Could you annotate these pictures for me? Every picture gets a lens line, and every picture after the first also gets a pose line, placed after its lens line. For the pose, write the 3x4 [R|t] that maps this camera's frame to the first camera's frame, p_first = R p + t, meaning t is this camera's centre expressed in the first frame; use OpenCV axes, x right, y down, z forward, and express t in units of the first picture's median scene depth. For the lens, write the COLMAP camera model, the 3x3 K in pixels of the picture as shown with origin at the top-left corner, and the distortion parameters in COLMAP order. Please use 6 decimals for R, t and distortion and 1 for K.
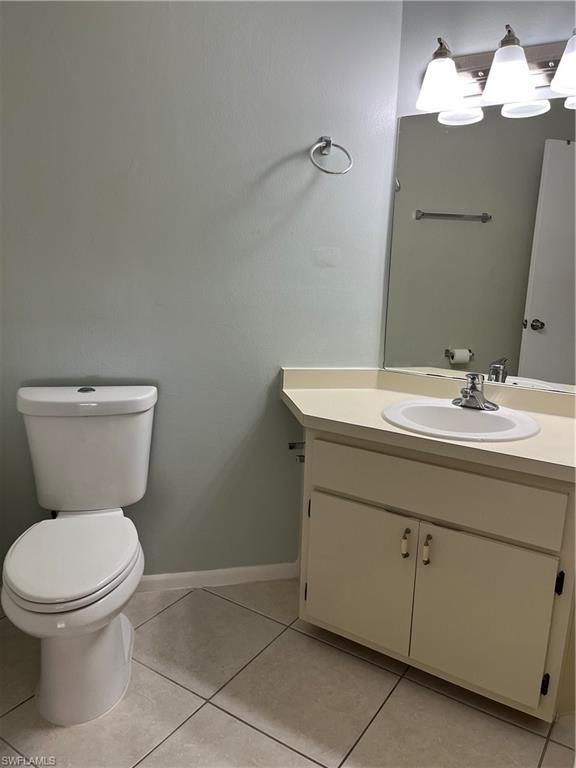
lens RADIAL K [[573.8, 0, 288.0], [0, 573.8, 384.0], [0, 0, 1]] dist [0.047784, -0.051142]
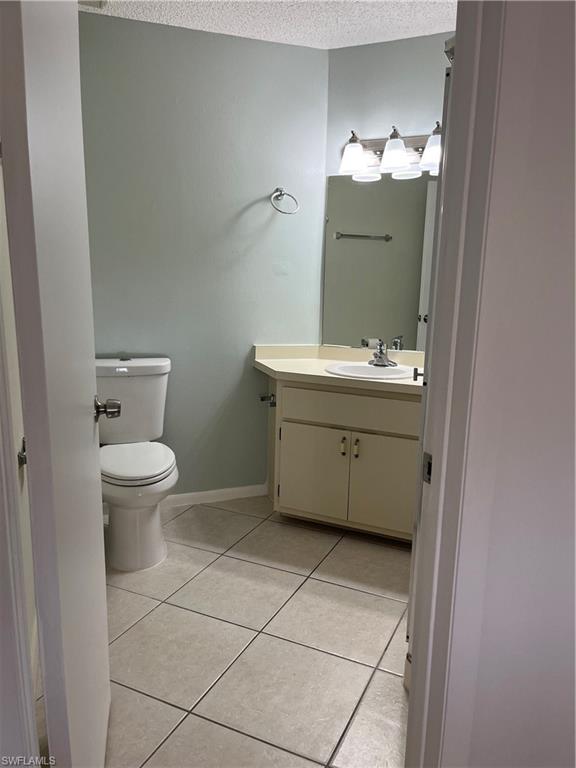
lens RADIAL K [[573.8, 0, 288.0], [0, 573.8, 384.0], [0, 0, 1]] dist [0.047784, -0.051142]
pose [[0.989635, -0.031071, 0.140204, -0.145999], [0.033122, 0.999375, -0.012316, 0.100865], [-0.139734, 0.016832, 0.990046, -0.494335]]
